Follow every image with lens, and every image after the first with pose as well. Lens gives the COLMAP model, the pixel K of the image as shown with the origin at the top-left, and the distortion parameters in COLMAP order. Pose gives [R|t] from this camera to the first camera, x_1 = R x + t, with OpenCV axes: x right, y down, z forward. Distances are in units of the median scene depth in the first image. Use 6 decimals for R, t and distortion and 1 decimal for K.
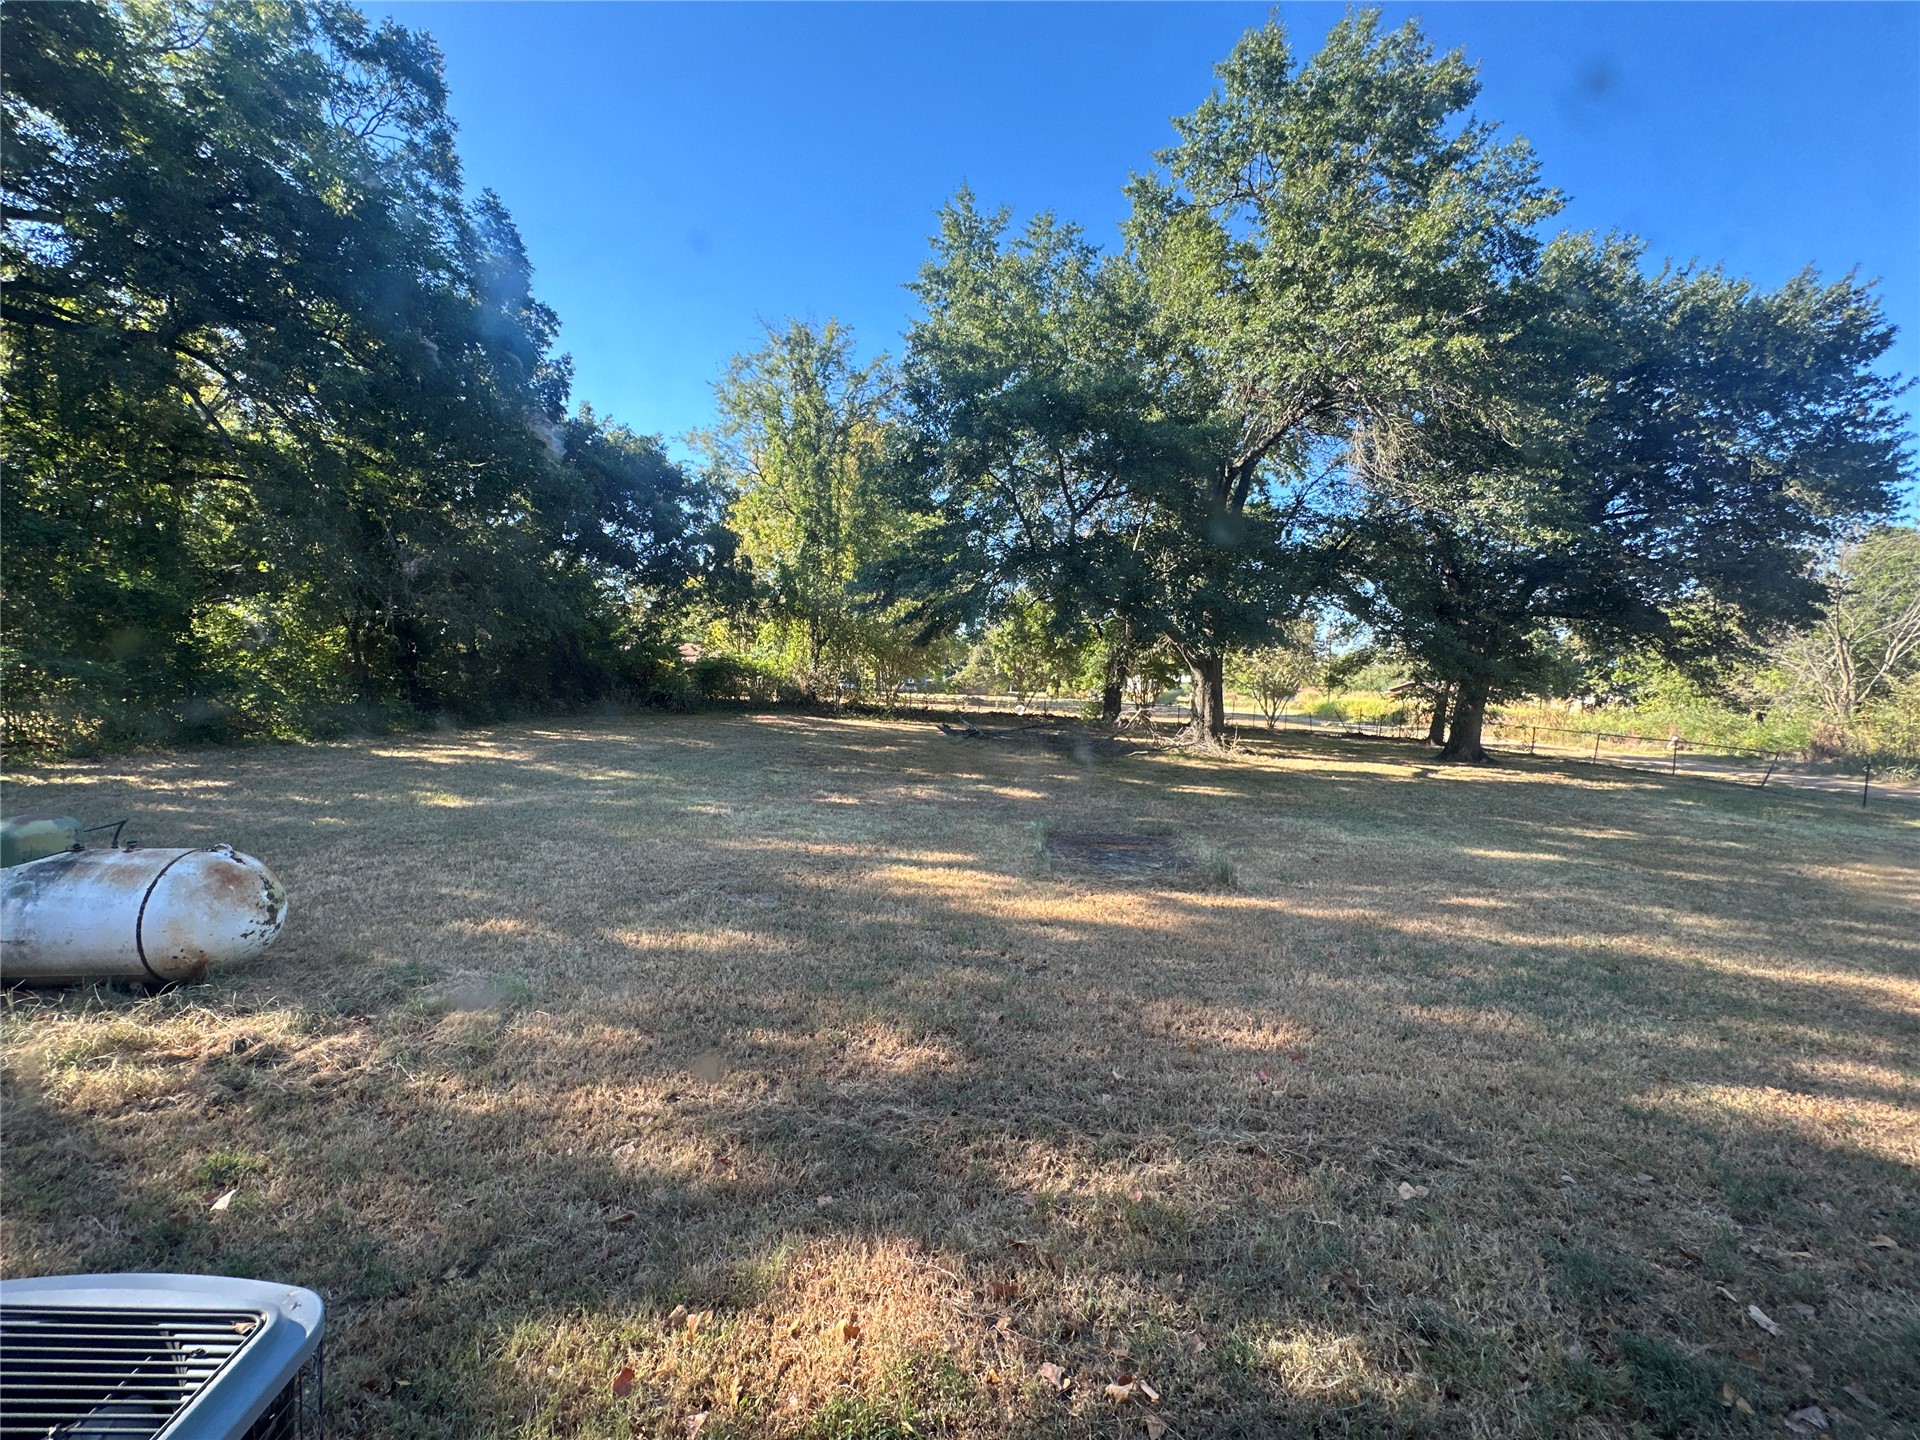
lens RADIAL K [[767.9, 0, 958.5], [0, 767.9, 723.8], [0, 0, 1]] dist [-0.003634, 0.001142]
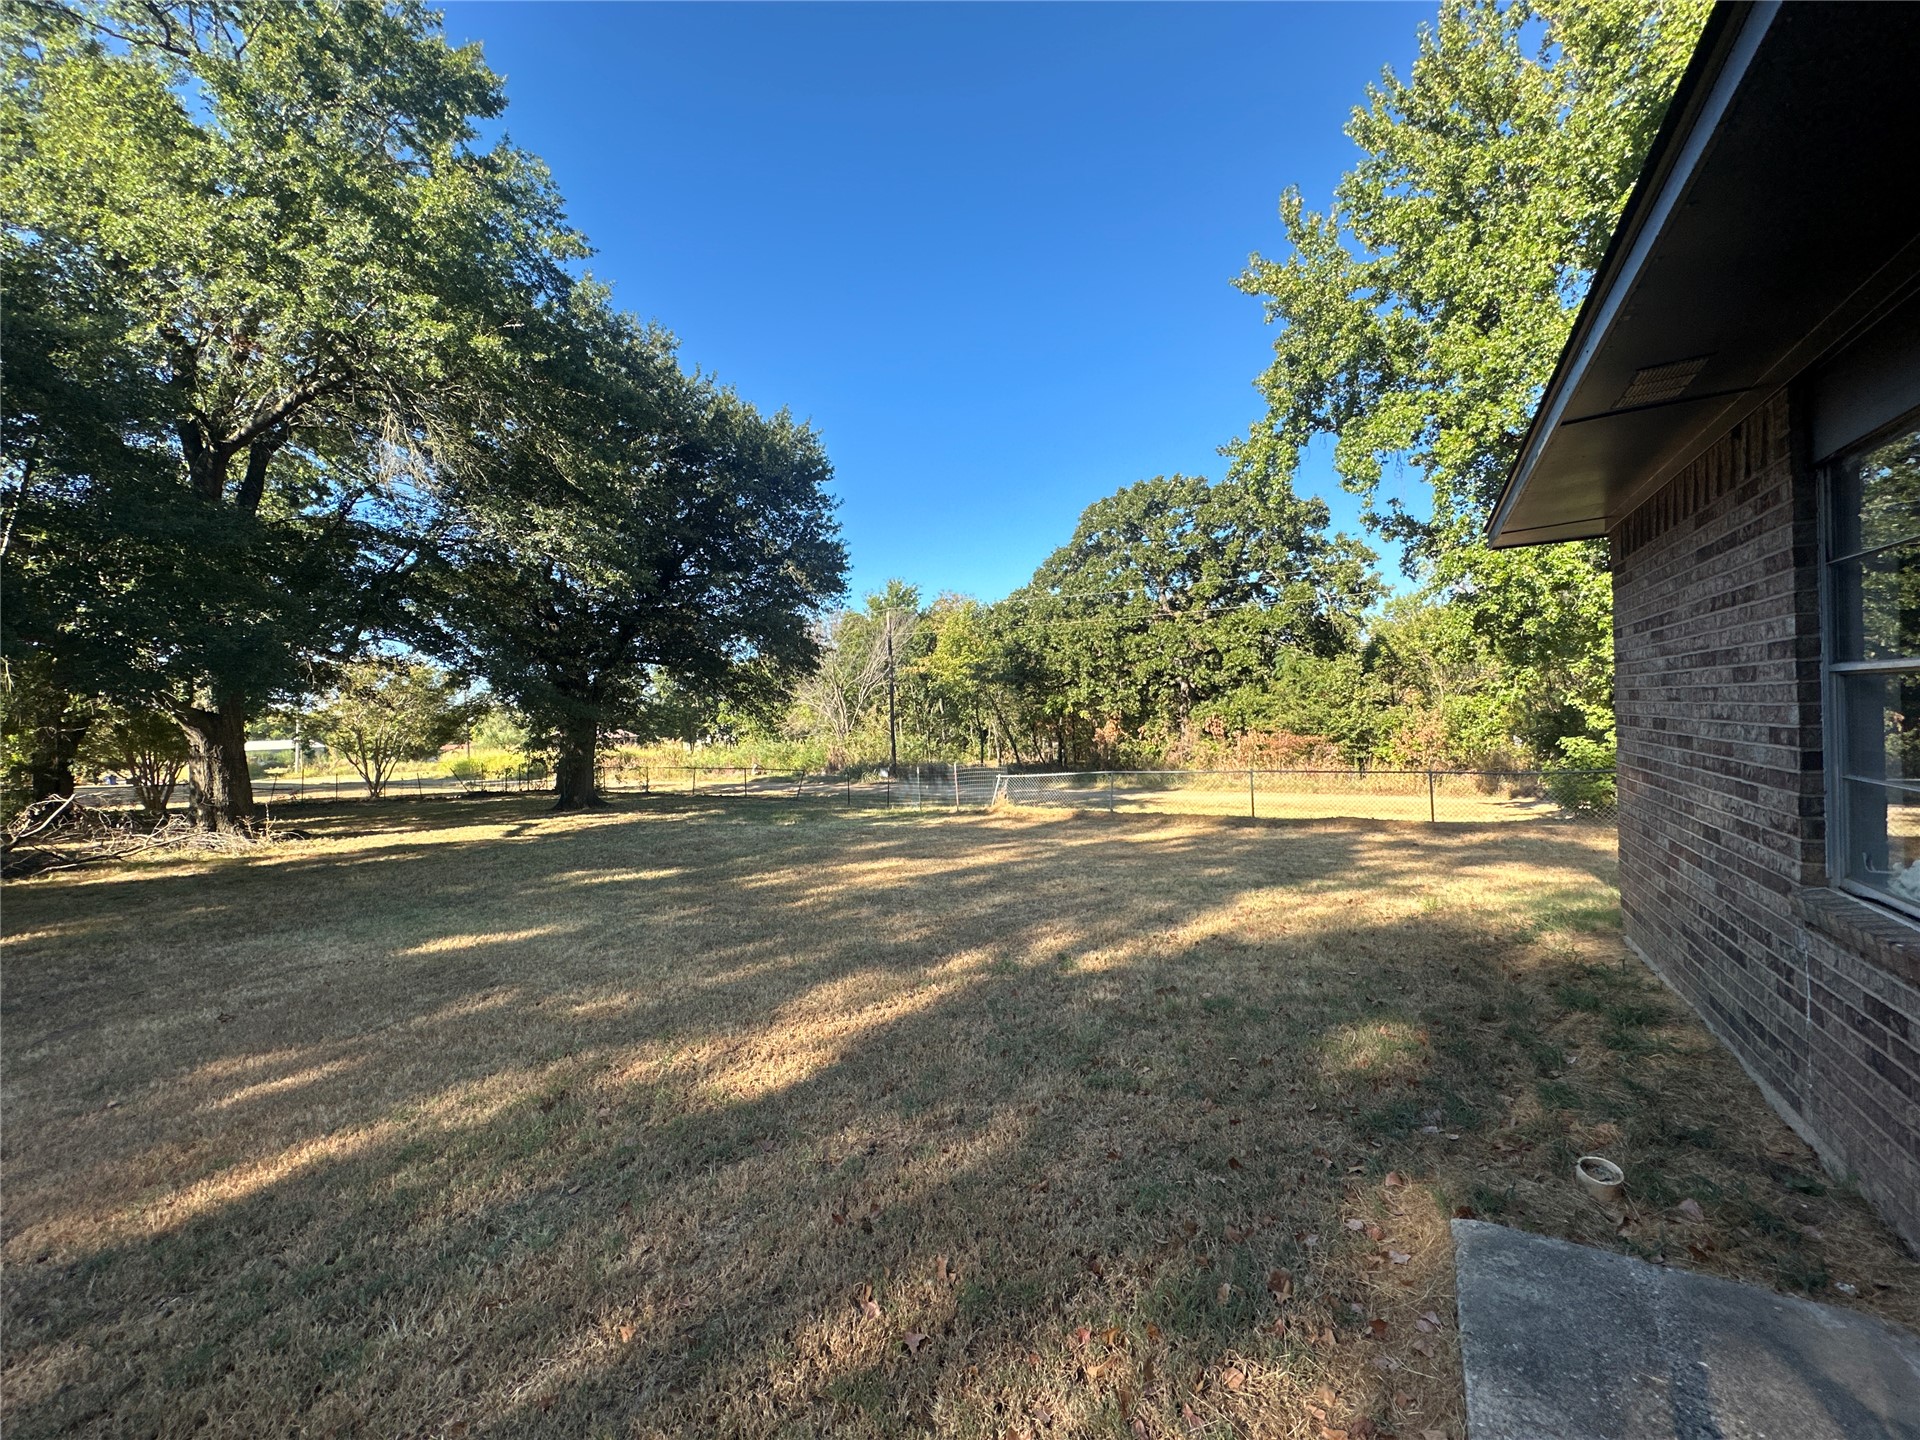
lens RADIAL K [[767.9, 0, 958.1], [0, 767.9, 722.1], [0, 0, 1]] dist [-0.003634, 0.001142]
pose [[0.542024, -0.040482, 0.839387, 0.117980], [0.100842, 0.994755, -0.017142, 0.005025], [-0.834291, 0.093937, 0.543263, 0.066415]]
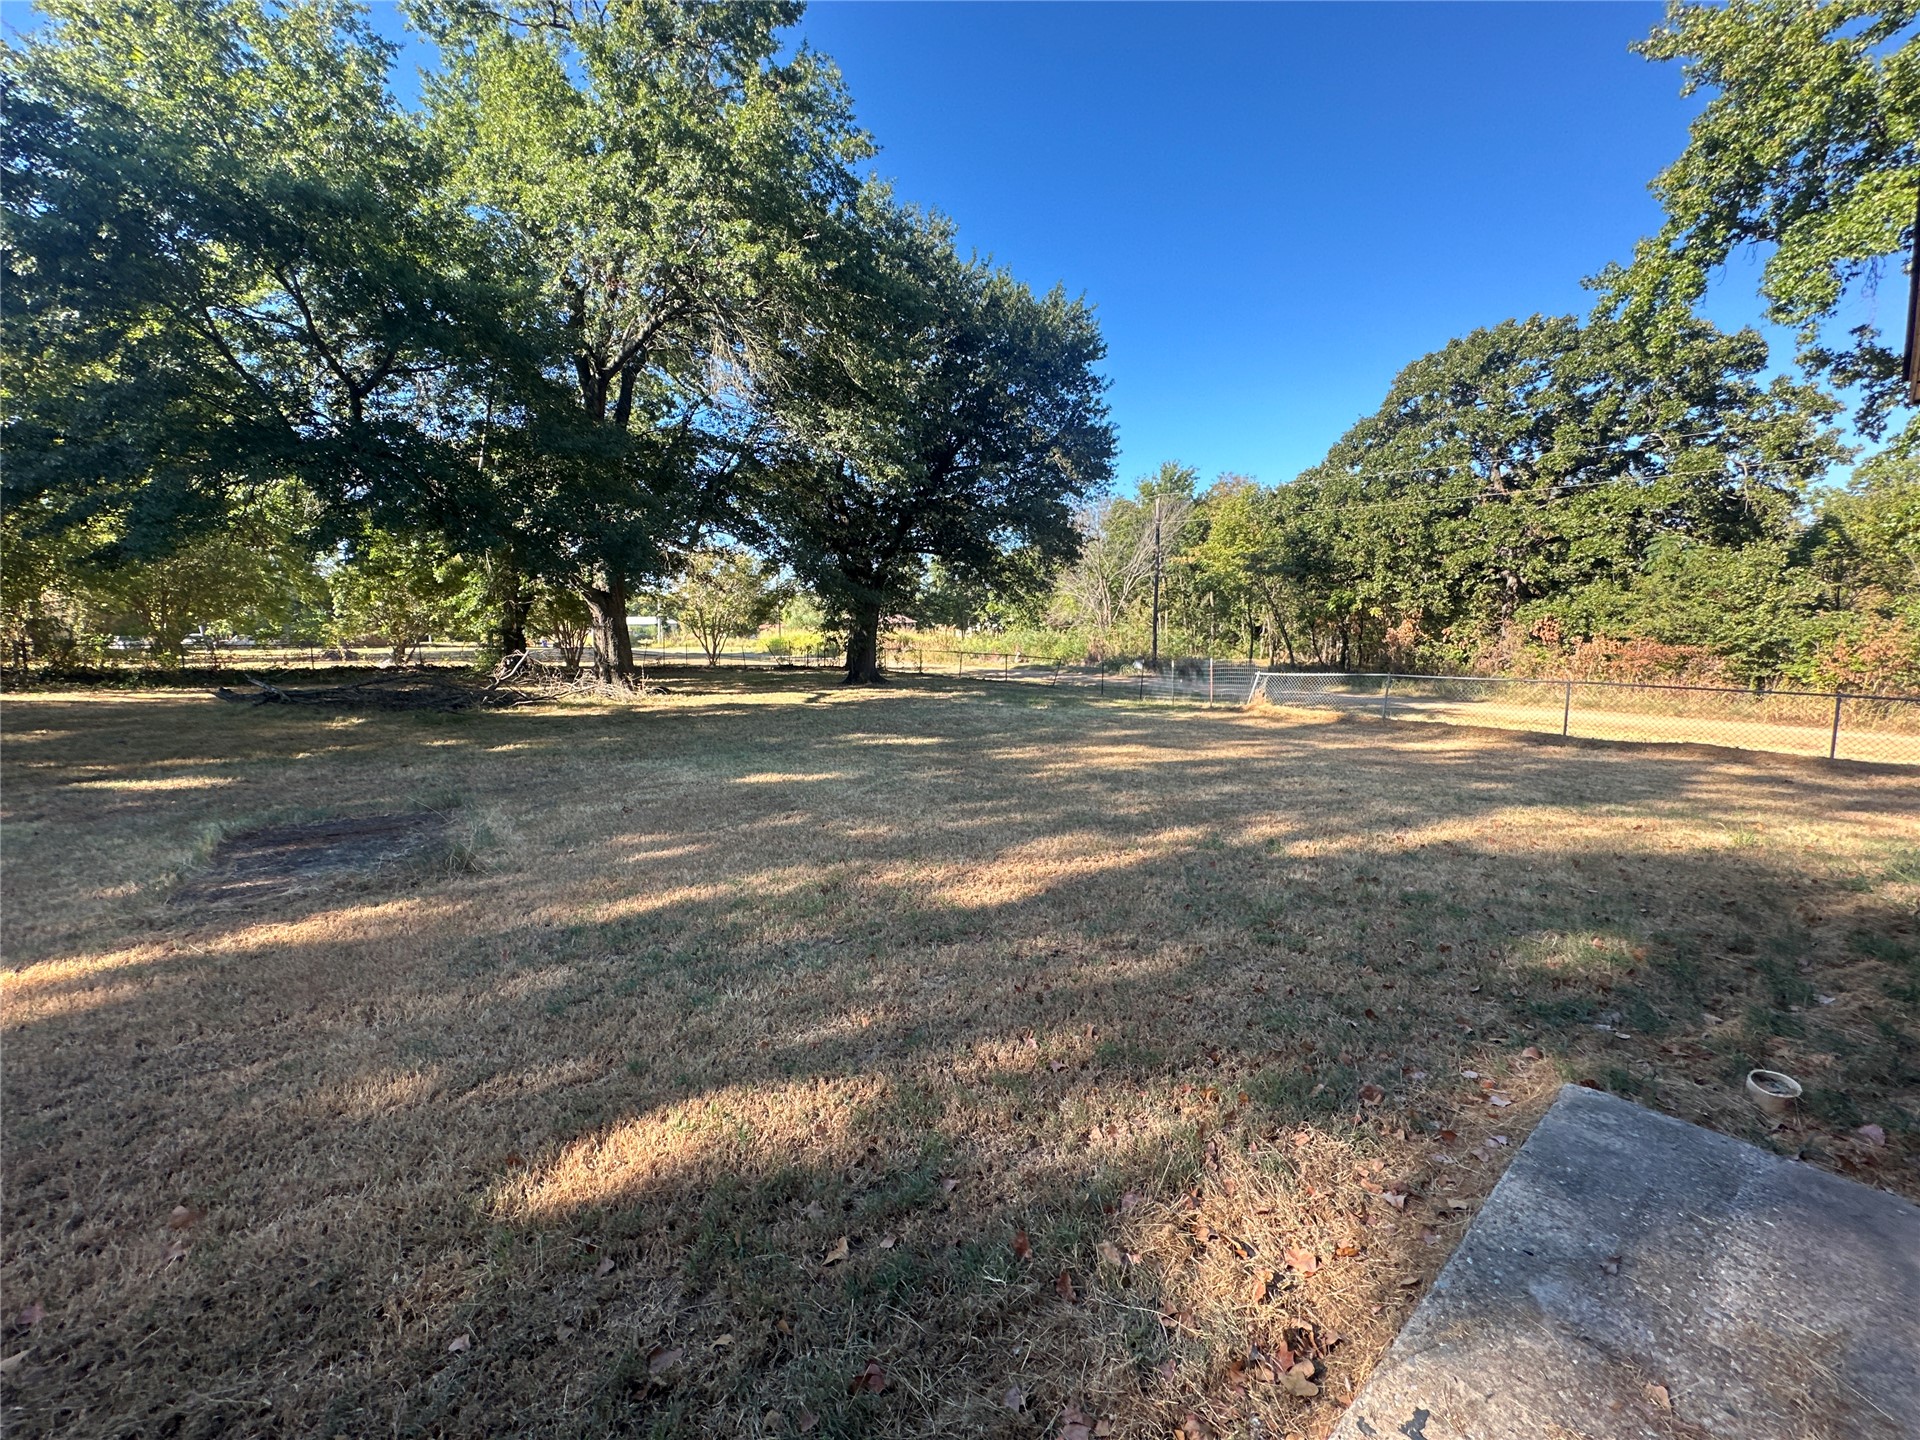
lens RADIAL K [[767.9, 0, 959.2], [0, 767.9, 722.2], [0, 0, 1]] dist [-0.003634, 0.001142]
pose [[0.792618, -0.107137, 0.600232, 0.107928], [0.062999, 0.993563, 0.094152, 0.009371], [-0.606455, -0.036812, 0.794265, 0.039488]]
